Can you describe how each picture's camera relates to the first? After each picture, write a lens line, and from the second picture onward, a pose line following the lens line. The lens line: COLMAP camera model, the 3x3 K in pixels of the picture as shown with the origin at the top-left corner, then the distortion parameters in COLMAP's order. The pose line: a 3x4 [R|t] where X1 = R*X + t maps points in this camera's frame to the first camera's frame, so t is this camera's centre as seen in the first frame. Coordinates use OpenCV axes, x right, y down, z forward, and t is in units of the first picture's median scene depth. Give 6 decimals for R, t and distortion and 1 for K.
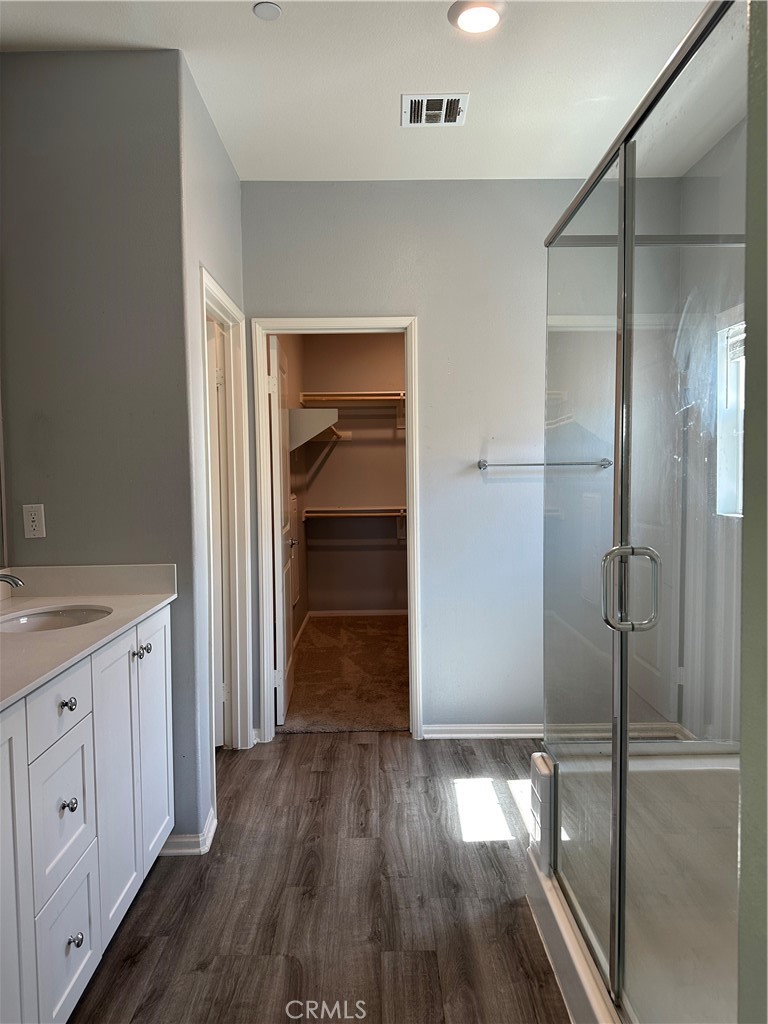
lens RADIAL K [[727.8, 0, 384.5], [0, 727.8, 511.6], [0, 0, 1]] dist [0.032368, -0.025183]
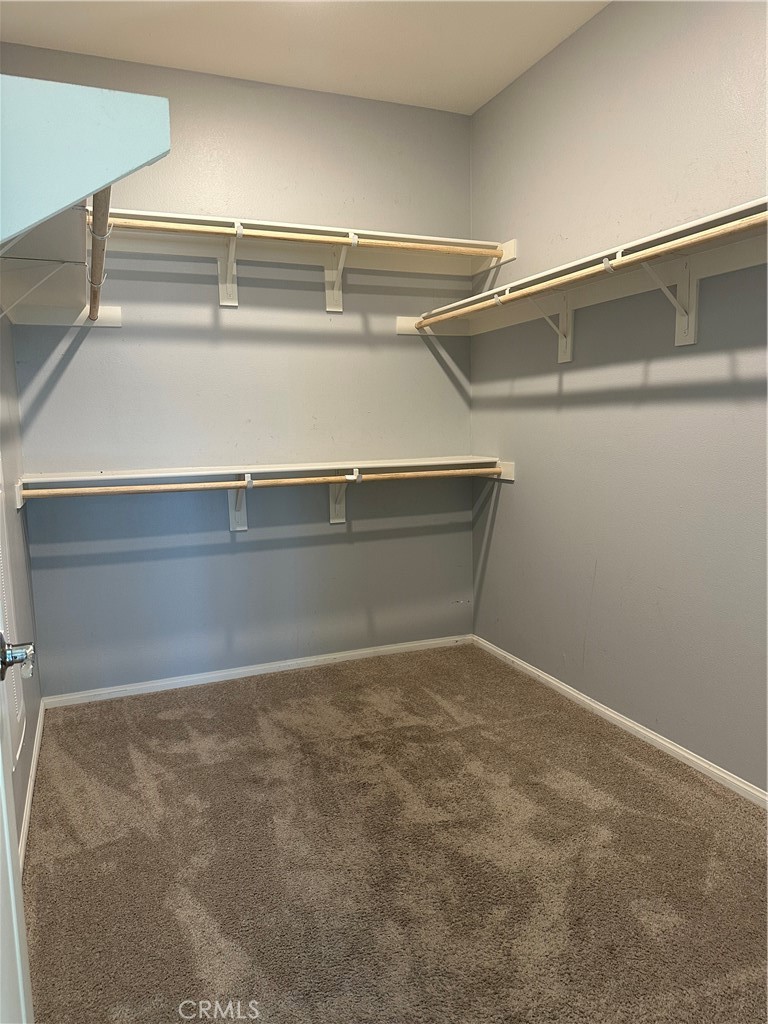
lens RADIAL K [[727.8, 0, 381.9], [0, 727.8, 517.5], [0, 0, 1]] dist [0.032368, -0.025183]
pose [[0.931355, -0.053775, 0.360121, -0.066330], [0.027556, 0.996607, 0.077552, -0.008938], [-0.363069, -0.062305, 0.929677, 0.511351]]
